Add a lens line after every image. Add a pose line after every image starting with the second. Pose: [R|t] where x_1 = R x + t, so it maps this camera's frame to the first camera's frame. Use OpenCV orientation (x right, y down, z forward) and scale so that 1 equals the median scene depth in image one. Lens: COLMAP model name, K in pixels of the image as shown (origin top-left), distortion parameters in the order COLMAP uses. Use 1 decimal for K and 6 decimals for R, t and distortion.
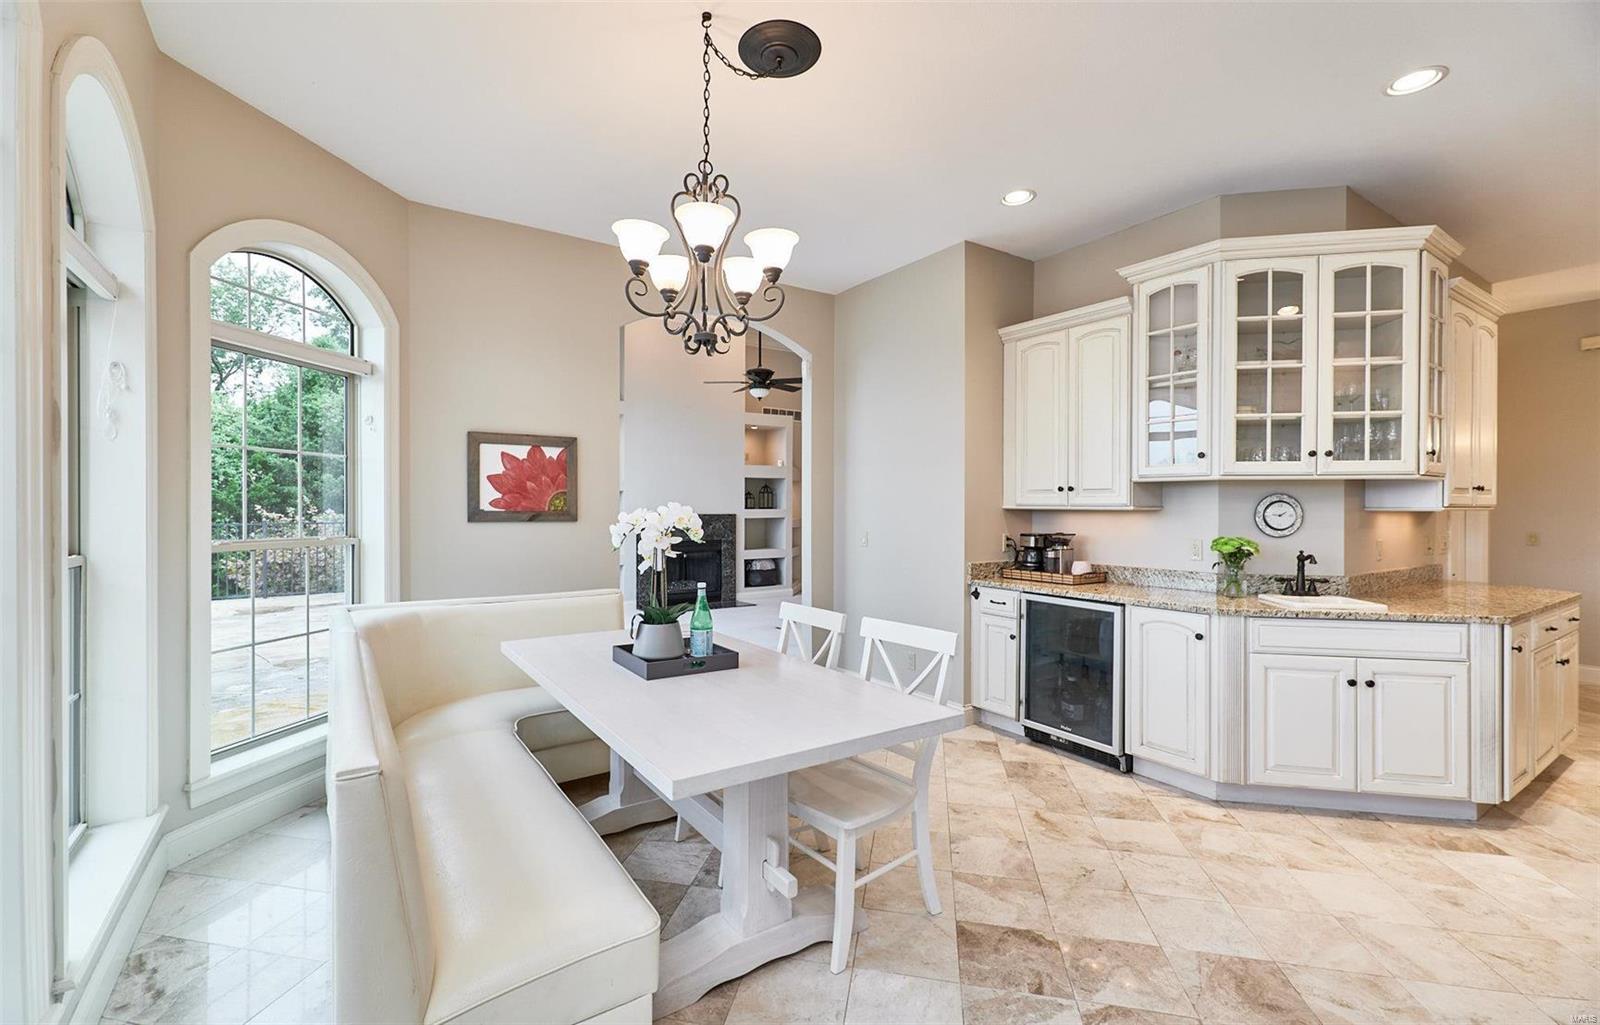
lens RADIAL K [[678.3, 0, 783.1], [0, 678.3, 508.9], [0, 0, 1]] dist [0.003611, -0.000250]
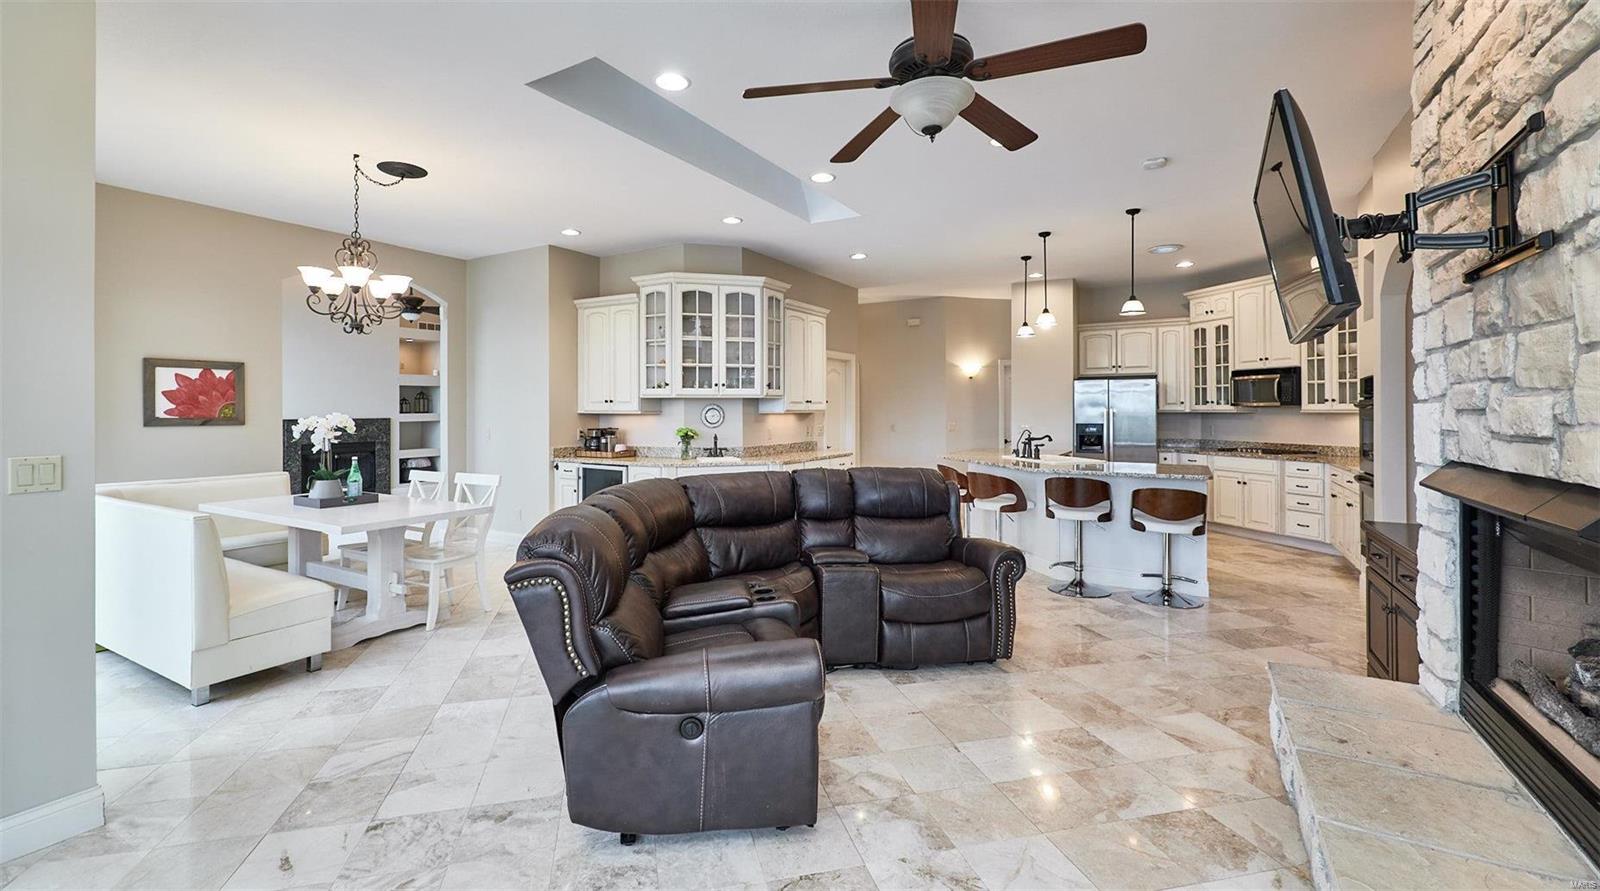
lens RADIAL K [[673.0, 0, 782.6], [0, 673.0, 407.7], [0, 0, 1]] dist [0.007347, 0.000030]
pose [[0.901901, -0.004189, 0.431922, 0.091404], [0.006081, 0.999977, -0.003001, -0.006308], [-0.431900, 0.005333, 0.901906, -0.773066]]
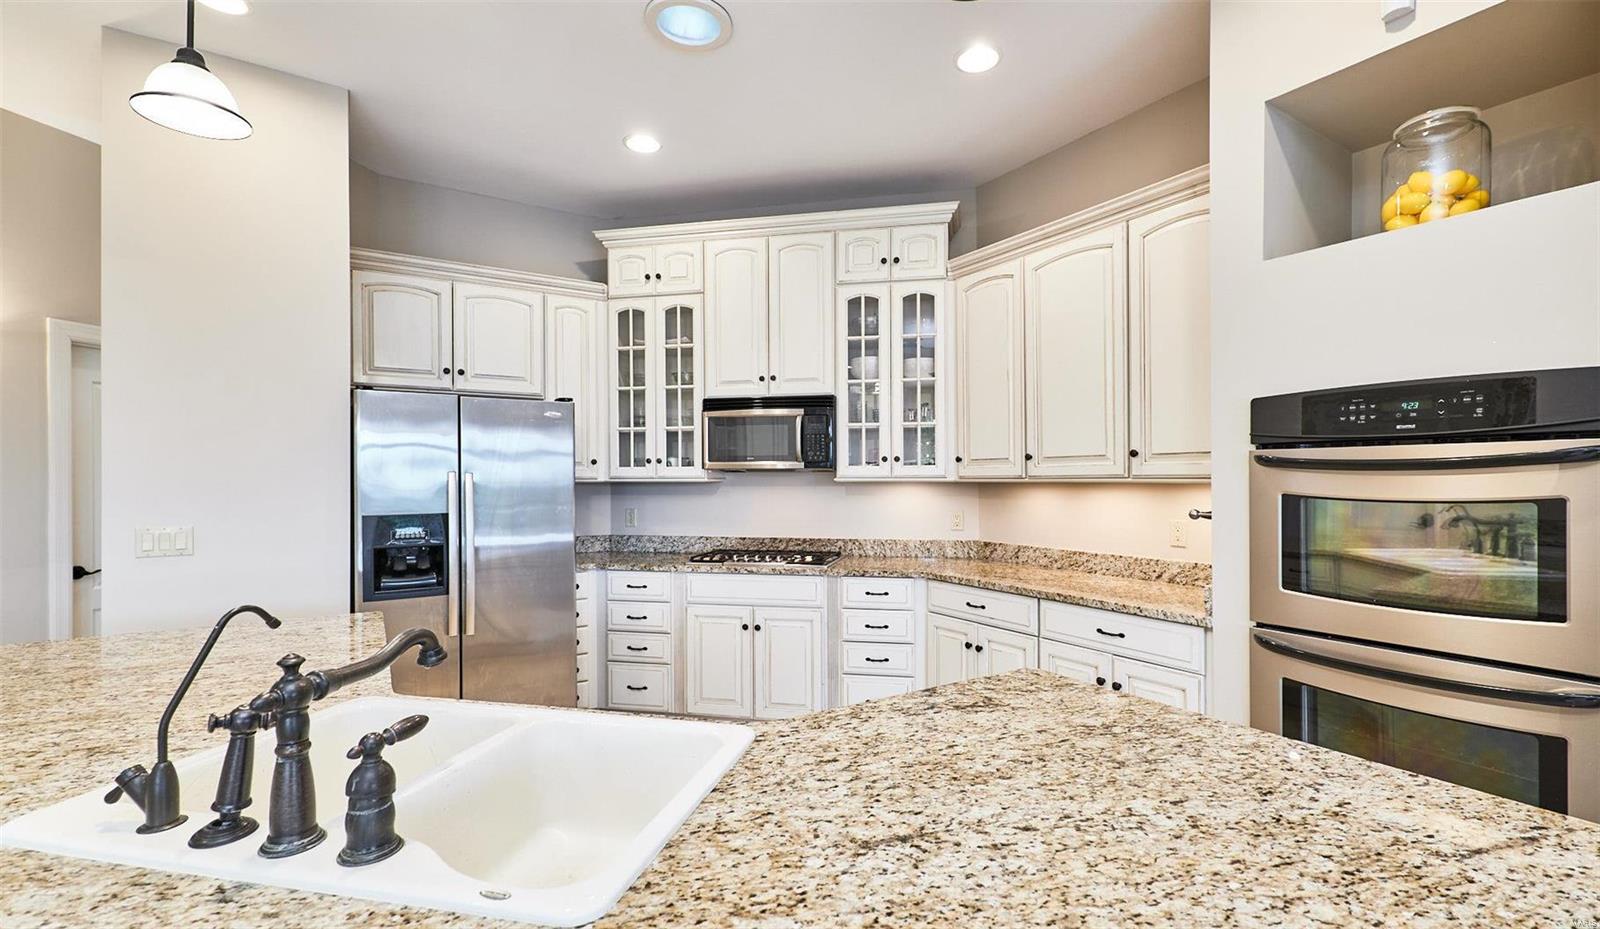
lens RADIAL K [[701.8, 0, 820.9], [0, 701.8, 480.8], [0, 0, 1]] dist [0.006499, 0.003252]
pose [[0.005506, -0.007778, 0.999955, 1.166964], [0.003043, 0.999965, 0.007761, 0.000683], [-0.999980, 0.003001, 0.005529, 0.325690]]
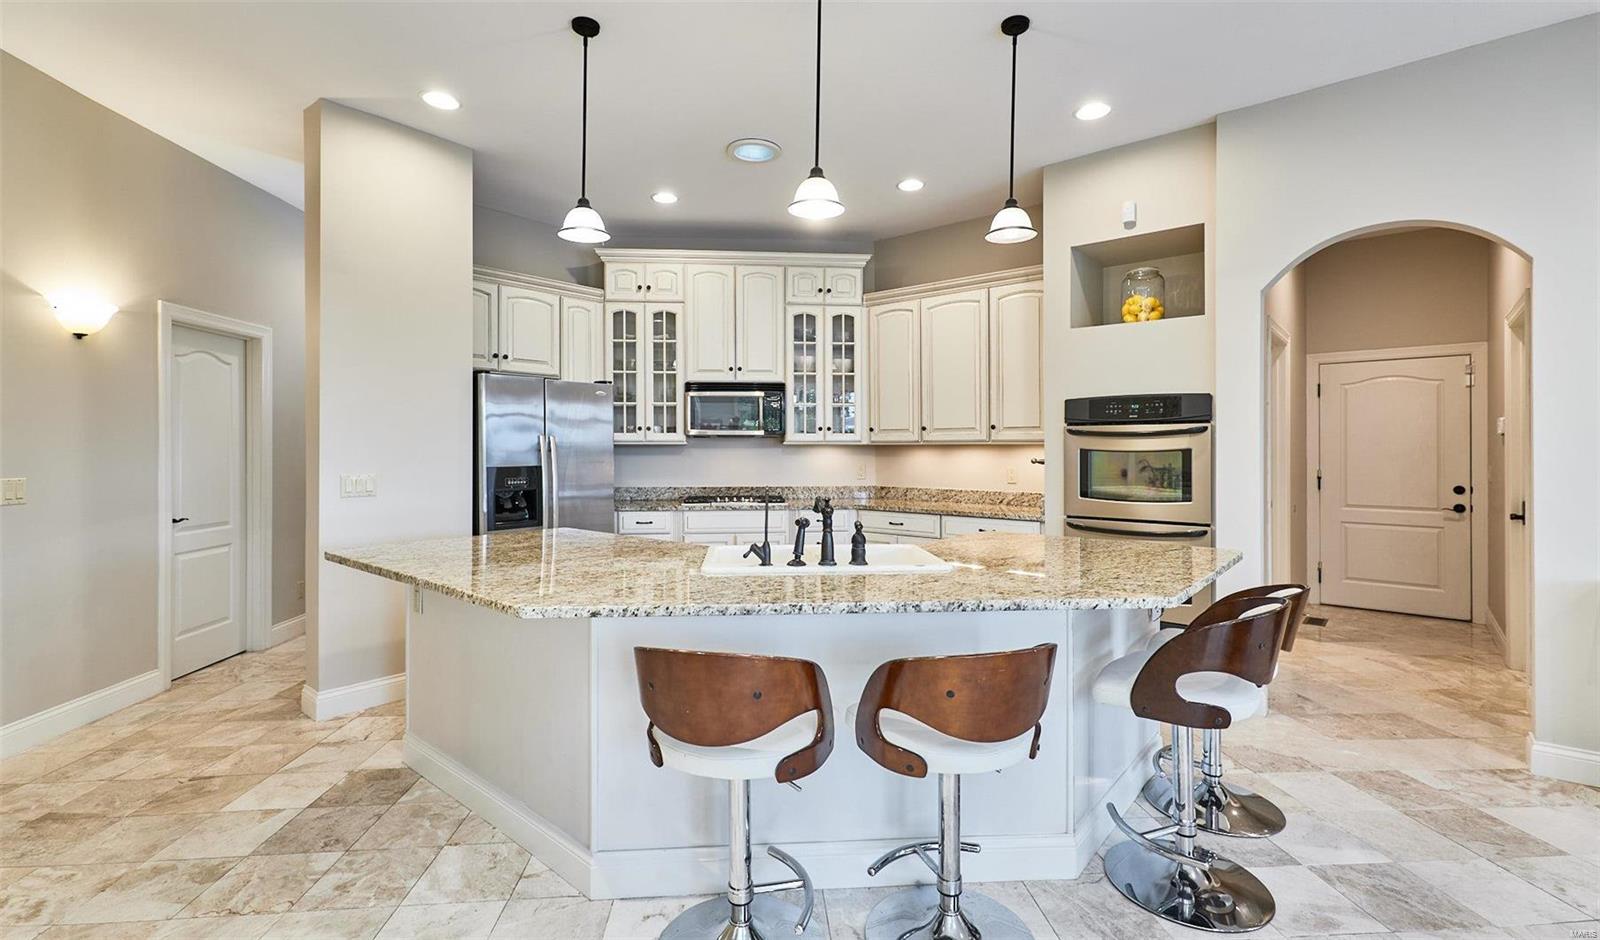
lens RADIAL K [[701.8, 0, 798.1], [0, 701.8, 451.4], [0, 0, 1]] dist [0.006499, 0.003252]
pose [[-0.283231, -0.009255, 0.959007, 0.792203], [-0.000651, 0.999955, 0.009458, 0.010835], [-0.959051, 0.002055, -0.283224, 0.702748]]
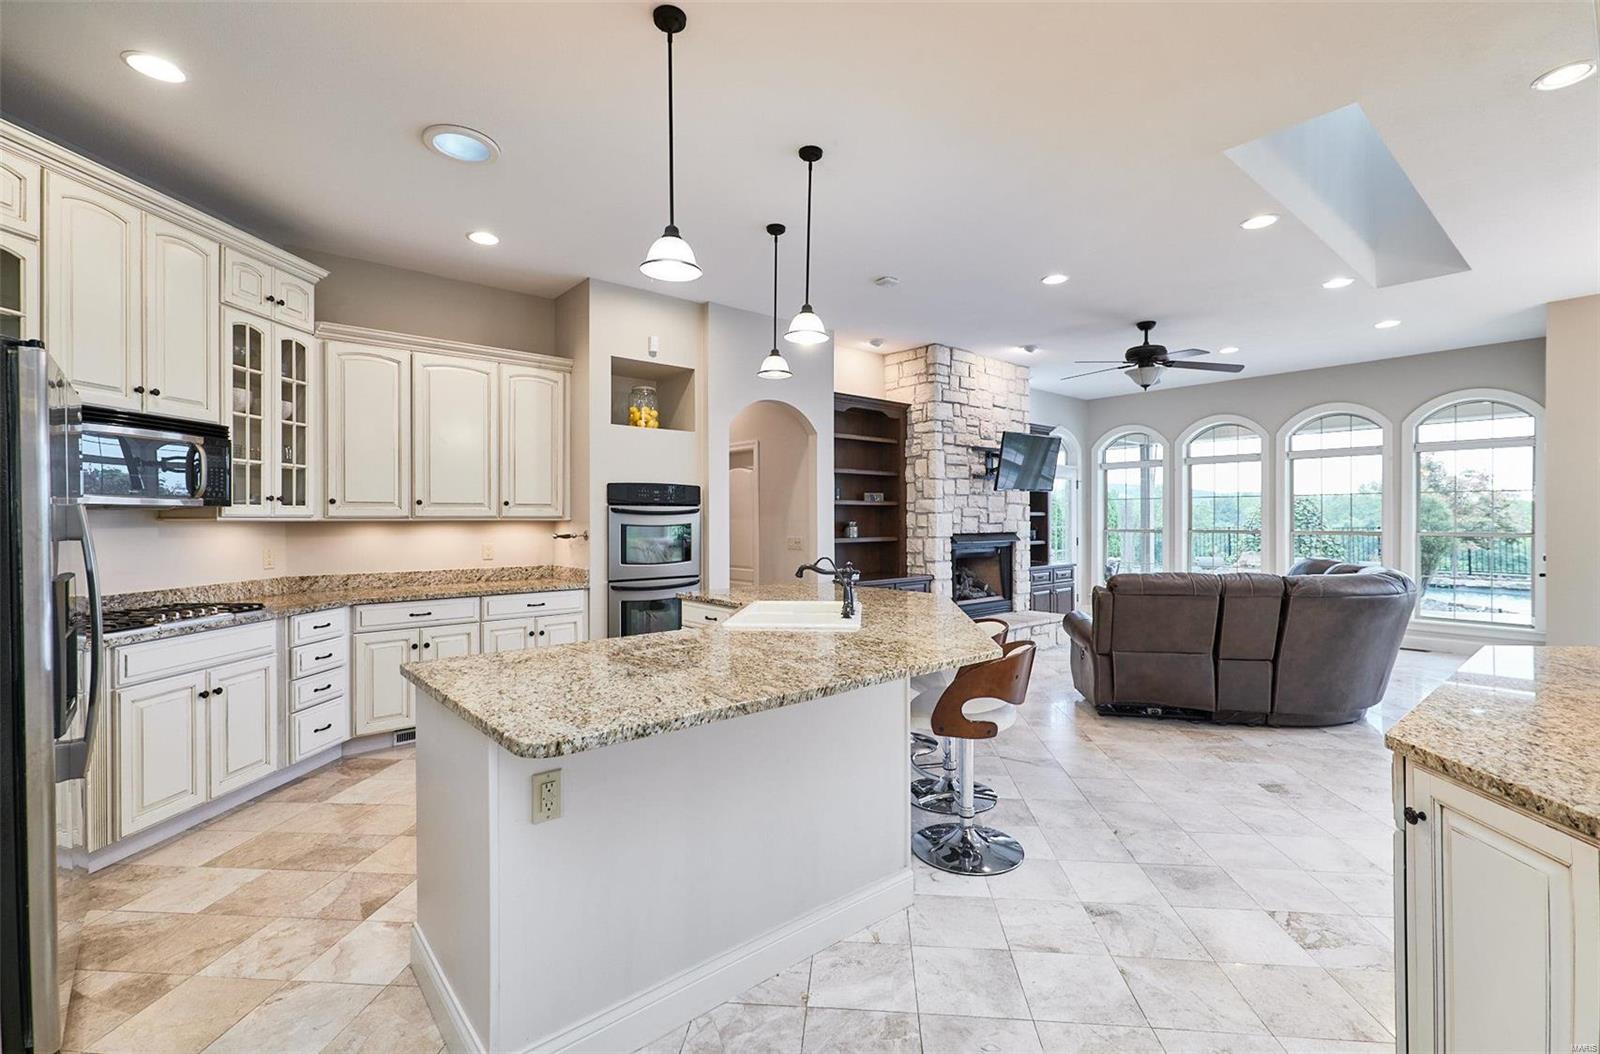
lens RADIAL K [[705.4, 0, 804.9], [0, 705.4, 517.2], [0, 0, 1]] dist [-0.000957, 0.001500]
pose [[-0.992008, -0.002740, -0.126144, 1.556882], [-0.002520, 0.999995, -0.001901, 0.004432], [0.126148, -0.001568, -0.992010, 1.356300]]
